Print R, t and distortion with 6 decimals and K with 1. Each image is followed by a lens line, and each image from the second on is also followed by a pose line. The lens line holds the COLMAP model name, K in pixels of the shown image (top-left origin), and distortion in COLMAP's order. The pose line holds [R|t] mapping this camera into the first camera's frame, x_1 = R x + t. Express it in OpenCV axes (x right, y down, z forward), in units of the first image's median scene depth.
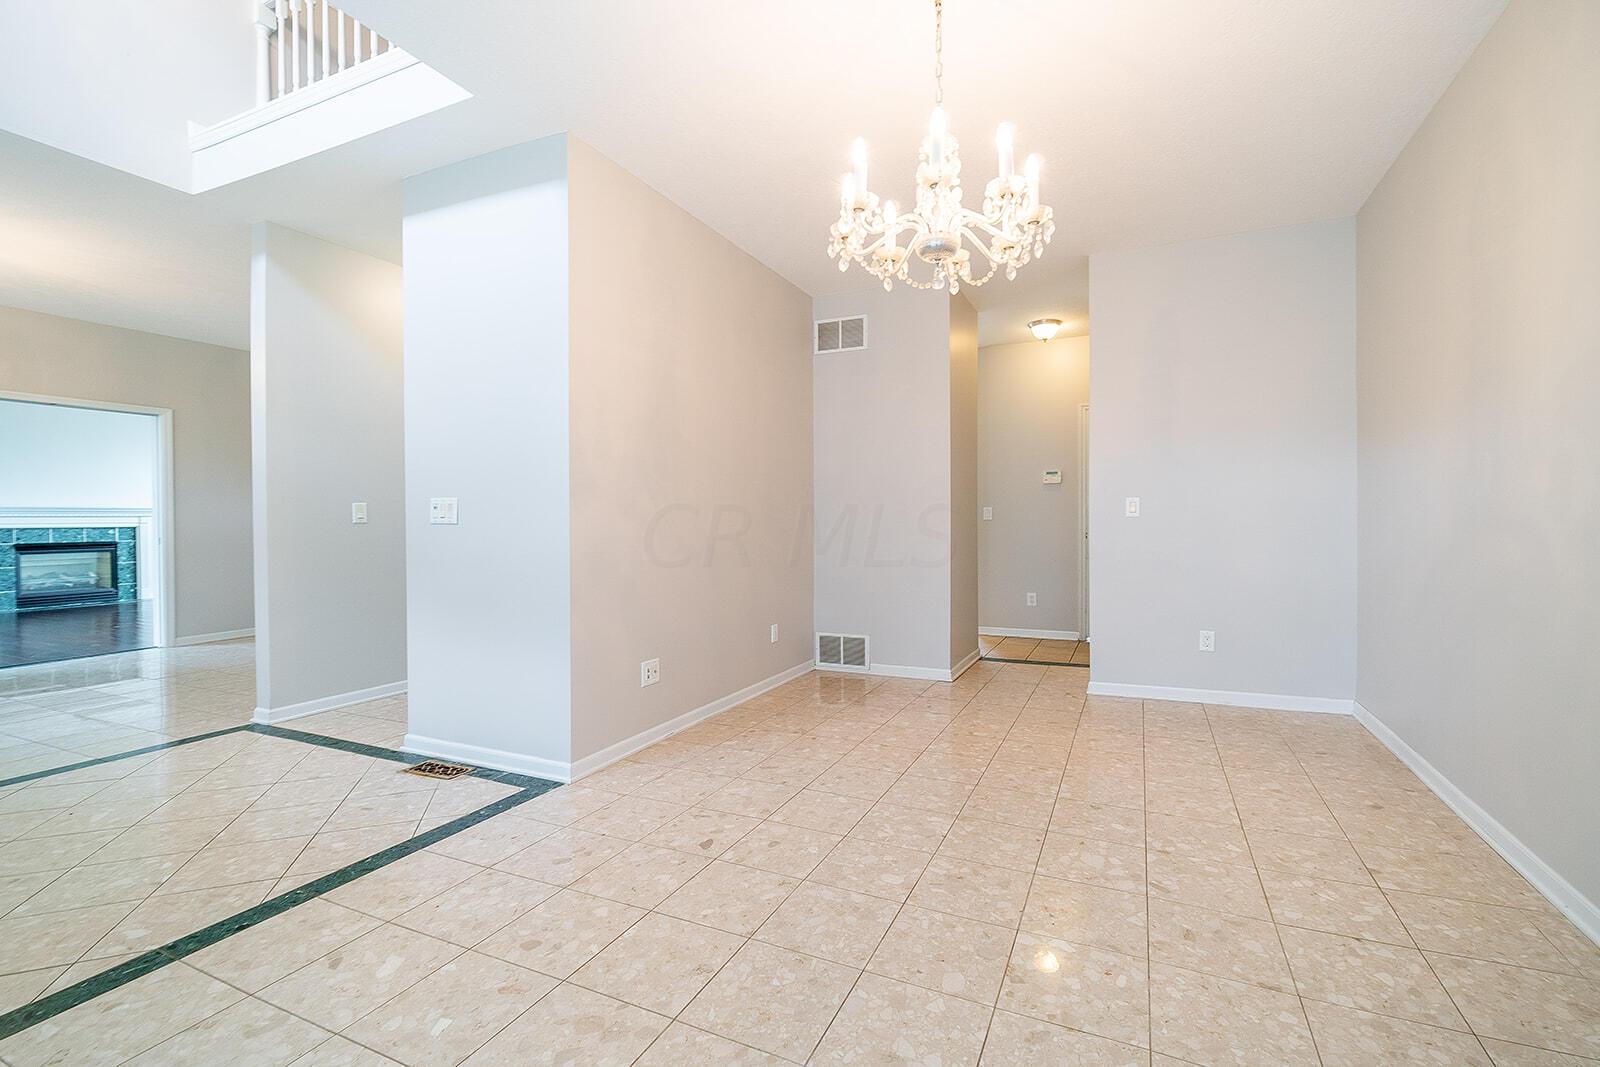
lens RADIAL K [[638.6, 0, 787.1], [0, 638.6, 530.8], [0, 0, 1]] dist [-0.001818, -0.000314]
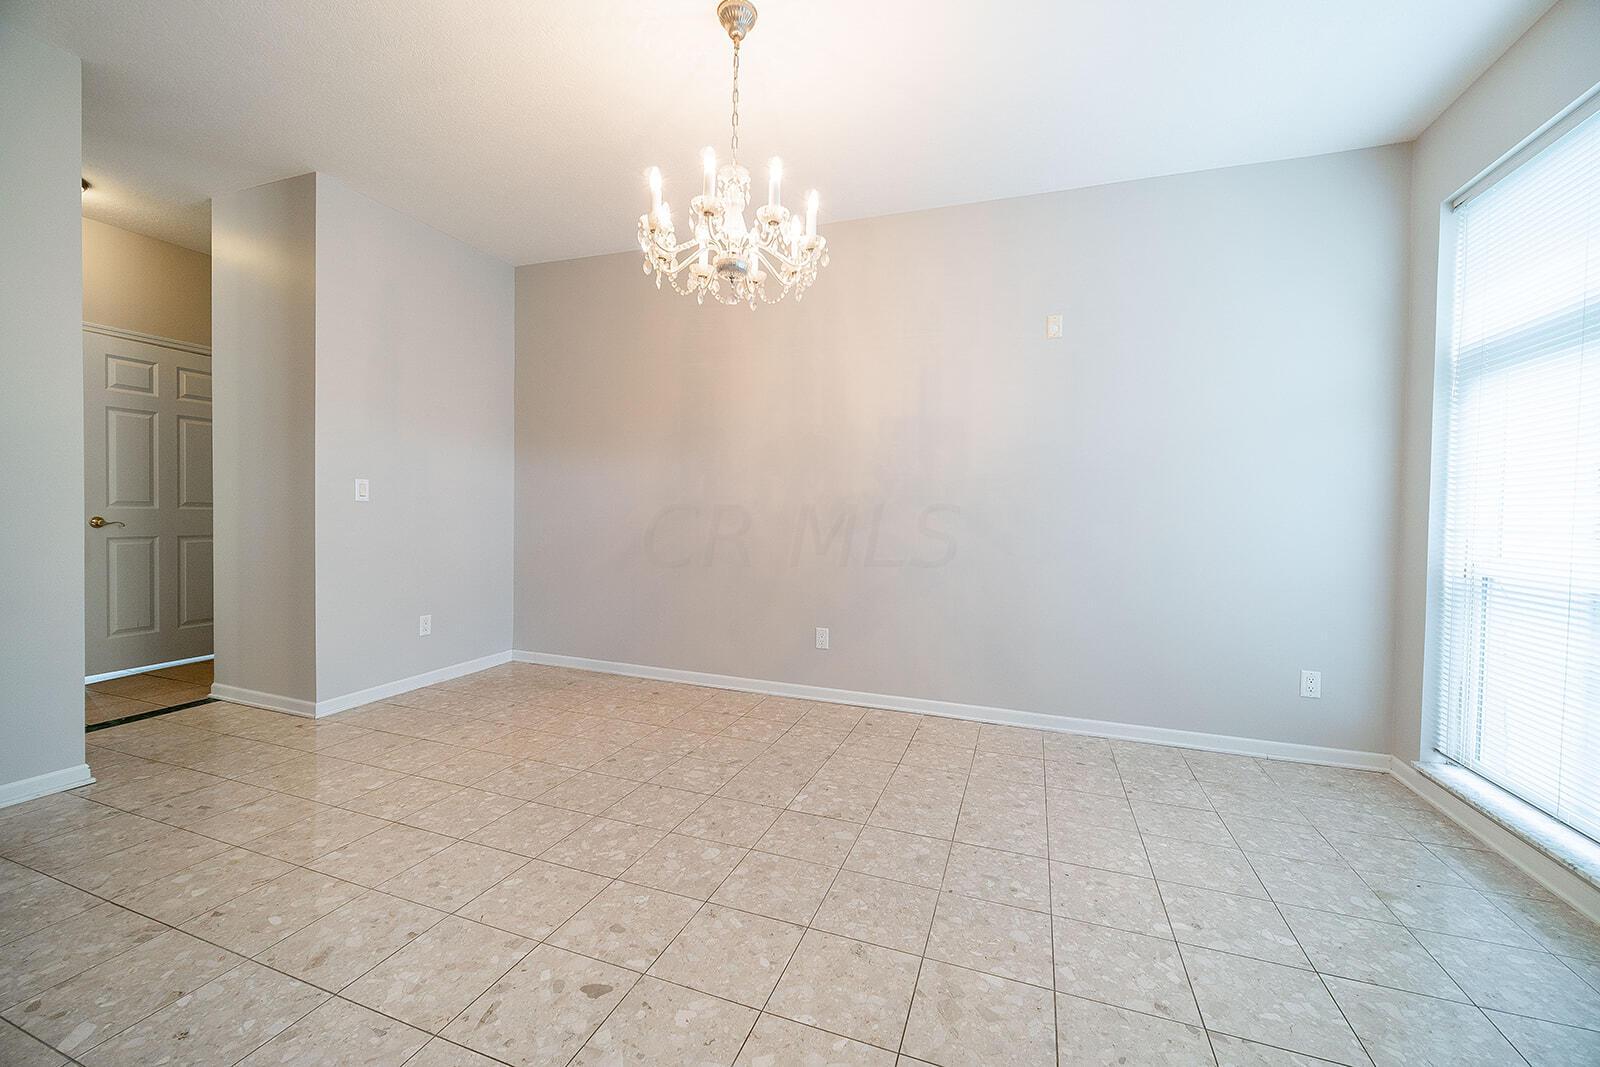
lens RADIAL K [[639.1, 0, 840.3], [0, 639.1, 517.3], [0, 0, 1]] dist [-0.003263, -0.000372]
pose [[-0.099012, -0.006315, 0.995066, -0.748515], [-0.000507, 0.999980, 0.006296, -0.021264], [-0.995086, 0.000119, -0.099013, 0.723948]]
